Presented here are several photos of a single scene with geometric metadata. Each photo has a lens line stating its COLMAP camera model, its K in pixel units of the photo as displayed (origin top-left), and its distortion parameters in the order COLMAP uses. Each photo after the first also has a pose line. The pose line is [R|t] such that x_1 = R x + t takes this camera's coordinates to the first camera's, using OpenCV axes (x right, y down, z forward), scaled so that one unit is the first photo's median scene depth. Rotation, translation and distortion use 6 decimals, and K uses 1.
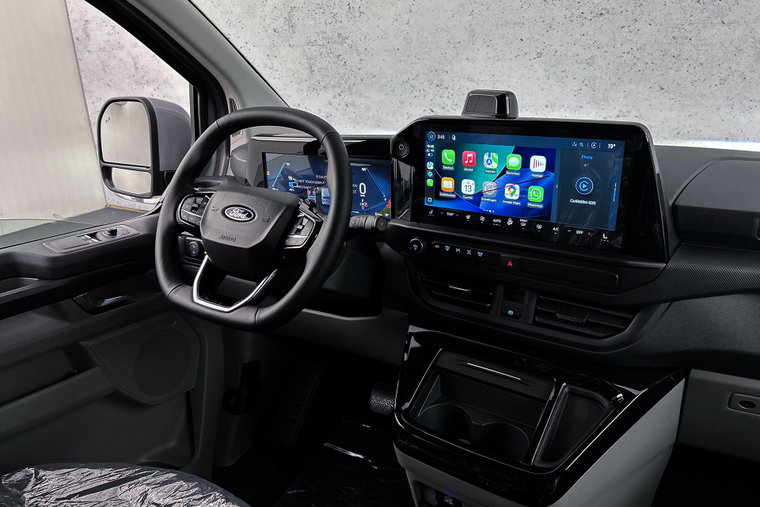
lens RADIAL K [[573.6, 0, 383.4], [0, 573.6, 259.9], [0, 0, 1]] dist [0.058397, -0.067375]
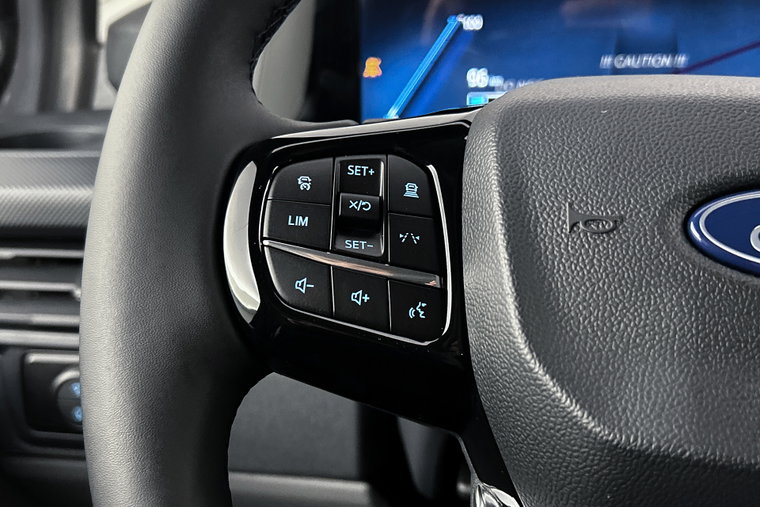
lens RADIAL K [[772.1, 0, 377.8], [0, 772.1, 254.1], [0, 0, 1]] dist [0.049614, 0.000000]
pose [[0.934294, -0.108651, 0.339544, -0.416362], [0.112288, 0.993635, 0.008981, -0.087766], [-0.338358, 0.029736, 0.940547, 0.850584]]
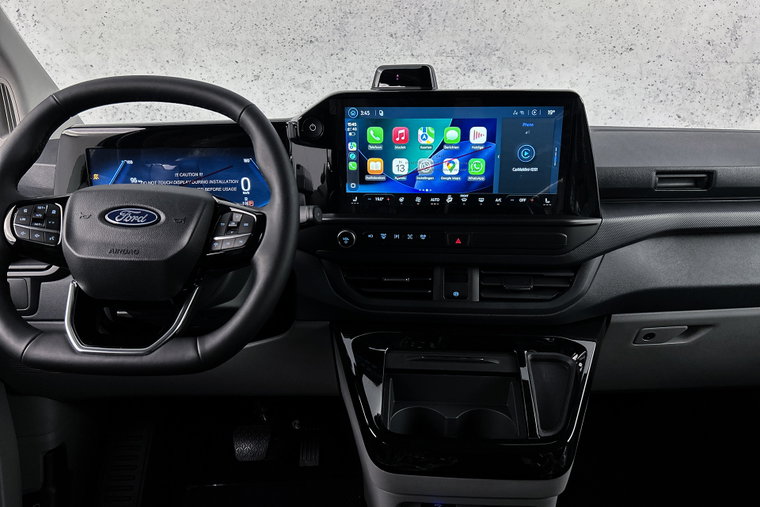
lens RADIAL K [[573.6, 0, 383.4], [0, 573.6, 257.3], [0, 0, 1]] dist [0.058397, -0.067375]
pose [[0.851796, -0.120031, 0.509937, -0.354032], [0.151941, 0.988162, -0.021204, 0.031881], [-0.501355, 0.095542, 0.859951, 0.227656]]
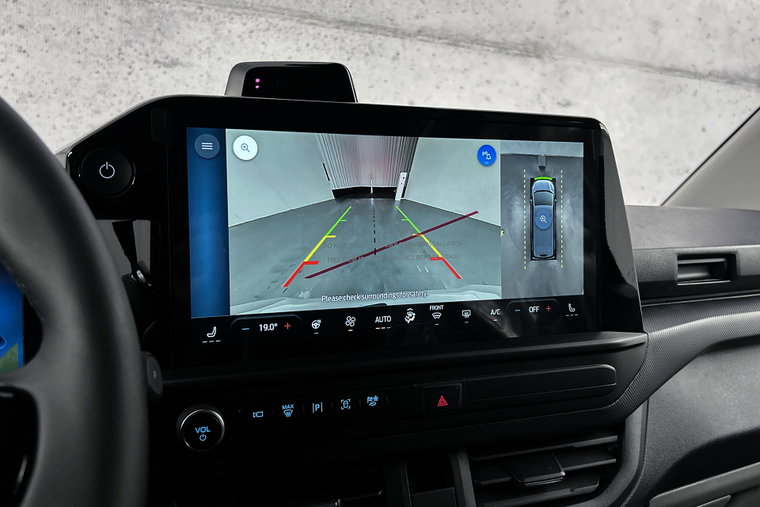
lens RADIAL K [[677.5, 0, 376.2], [0, 677.5, 250.6], [0, 0, 1]] dist [0.062535, -0.054223]
pose [[0.546924, -0.019204, 0.836962, -0.247146], [0.268001, 0.951143, -0.153305, -0.037109], [-0.793127, 0.308153, 0.525349, 0.673048]]
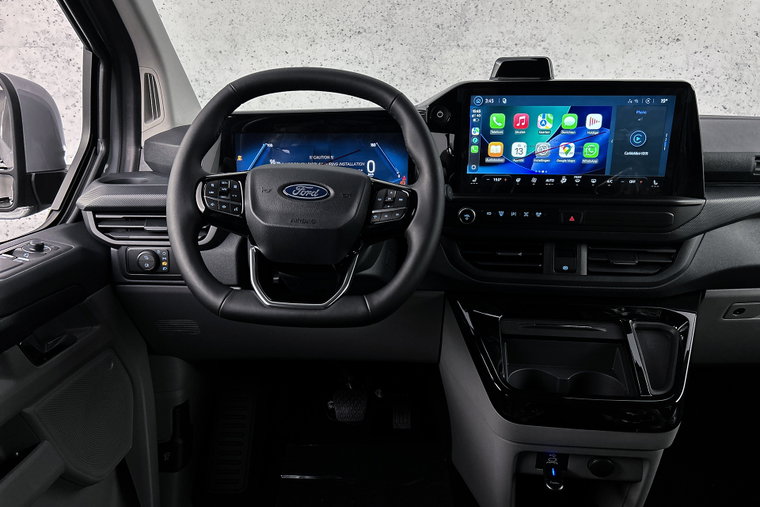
lens RADIAL K [[573.6, 0, 380.1], [0, 573.6, 259.1], [0, 0, 1]] dist [0.058397, -0.067375]
pose [[0.871455, -0.116974, 0.476322, -0.556208], [0.137631, 0.990447, -0.008572, 0.037387], [-0.470769, 0.073027, 0.879229, 0.230534]]
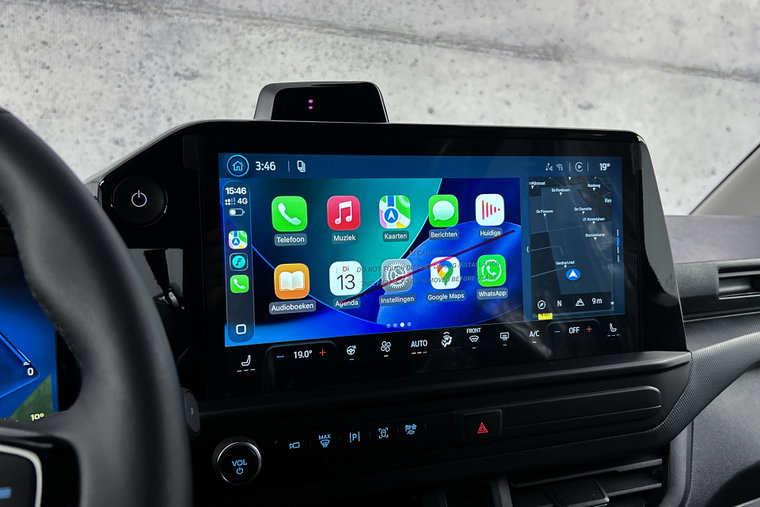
lens RADIAL K [[677.5, 0, 376.9], [0, 677.5, 252.3], [0, 0, 1]] dist [0.062535, -0.054223]
pose [[0.569563, -0.023681, 0.821606, -0.242962], [0.278798, 0.945893, -0.166008, -0.054675], [-0.773220, 0.323614, 0.545348, 0.684243]]
